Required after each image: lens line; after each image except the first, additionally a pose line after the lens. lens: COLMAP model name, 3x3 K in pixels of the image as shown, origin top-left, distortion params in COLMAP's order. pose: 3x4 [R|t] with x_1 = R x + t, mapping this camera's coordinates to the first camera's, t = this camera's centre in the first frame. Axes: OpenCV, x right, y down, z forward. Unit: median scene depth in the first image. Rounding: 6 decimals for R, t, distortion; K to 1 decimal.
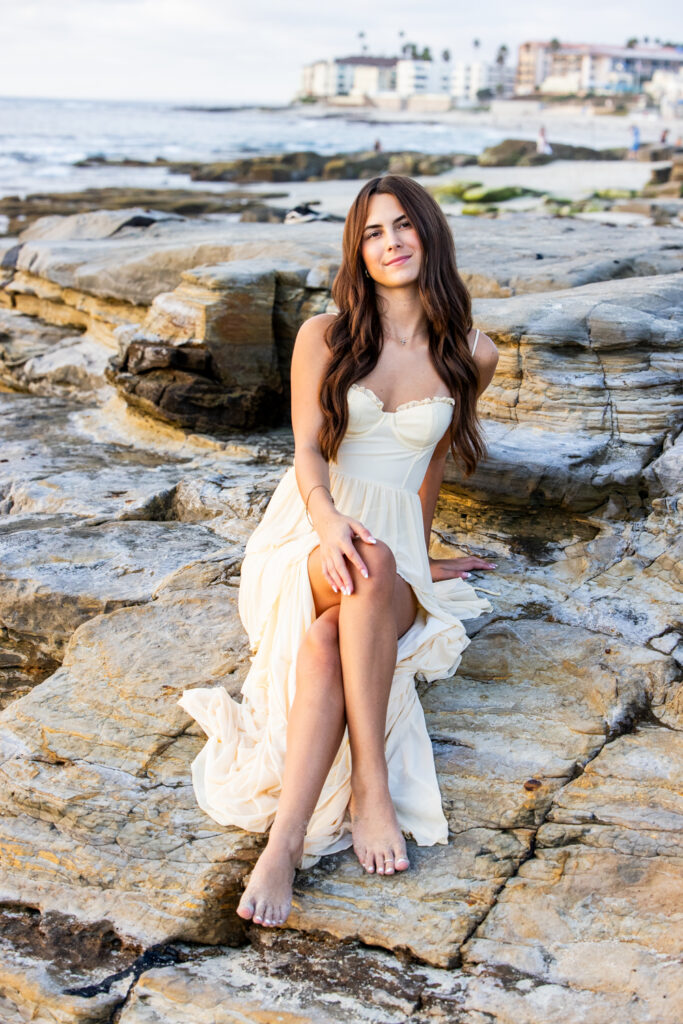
lens RADIAL K [[2310.0, 0, 342.2], [0, 2310.0, 512.6], [0, 0, 1]] dist [-0.015718, 0.000000]
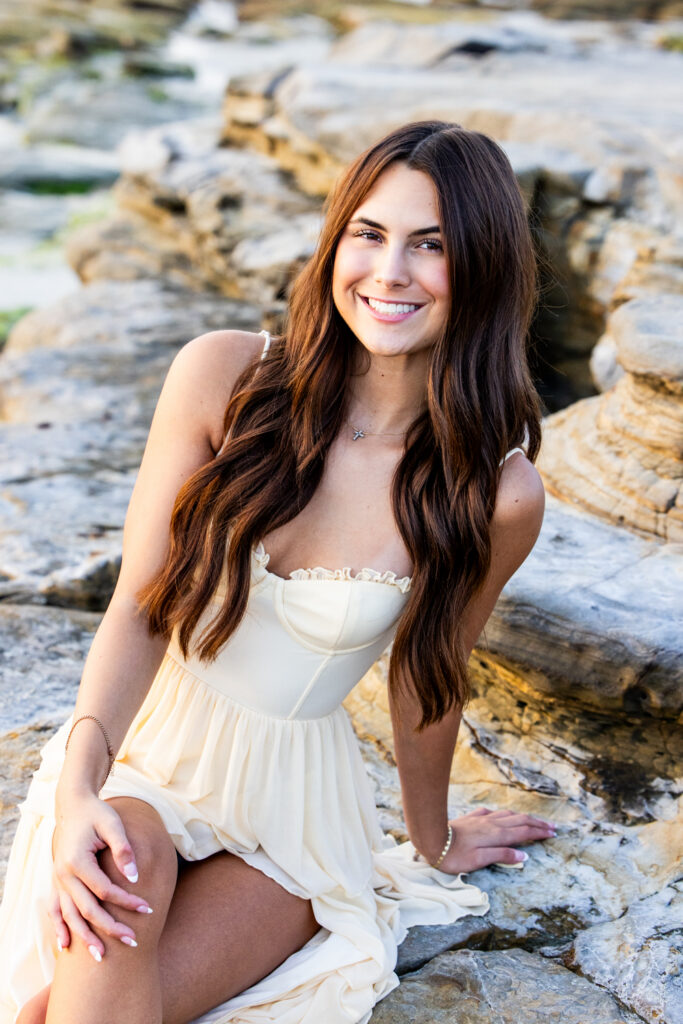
lens RADIAL K [[2771.2, 0, 340.9], [0, 2771.2, 511.2], [0, 0, 1]] dist [-0.006855, 0.000000]
pose [[0.962458, 0.134481, -0.235774, 0.164610], [-0.118611, 0.989687, 0.080316, -0.095127], [0.244144, -0.049336, 0.968483, 0.338074]]
